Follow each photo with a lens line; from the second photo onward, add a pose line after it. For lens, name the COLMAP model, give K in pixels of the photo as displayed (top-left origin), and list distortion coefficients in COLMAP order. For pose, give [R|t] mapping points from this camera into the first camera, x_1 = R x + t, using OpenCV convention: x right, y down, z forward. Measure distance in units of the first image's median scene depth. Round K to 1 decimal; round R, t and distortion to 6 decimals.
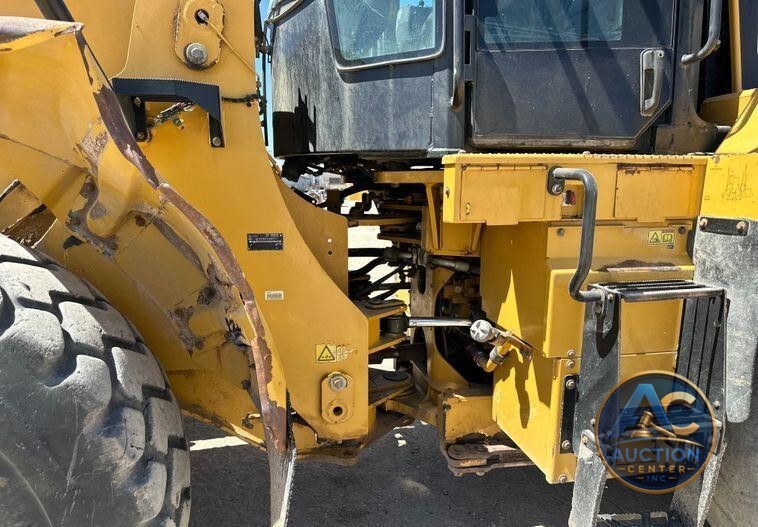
lens RADIAL K [[526.8, 0, 381.6], [0, 526.8, 286.2], [0, 0, 1]] dist [0.066146, -0.084609]
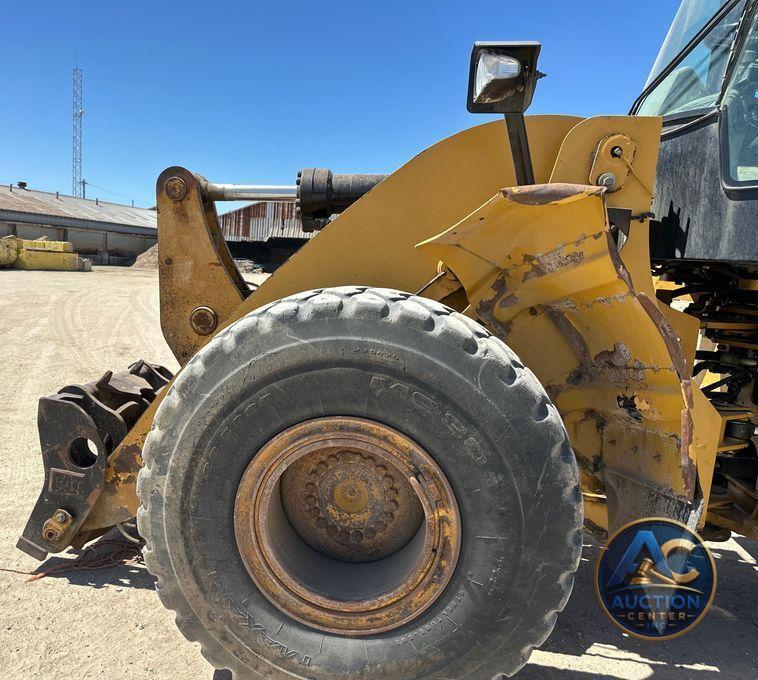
lens RADIAL K [[660.4, 0, 291.9], [0, 660.4, 364.5], [0, 0, 1]] dist [0.130948, -0.200633]
pose [[0.913762, 0.107316, -0.391820, -0.340380], [-0.120616, 0.992655, -0.009411, 0.084695], [0.387932, 0.055859, 0.919994, -0.662100]]
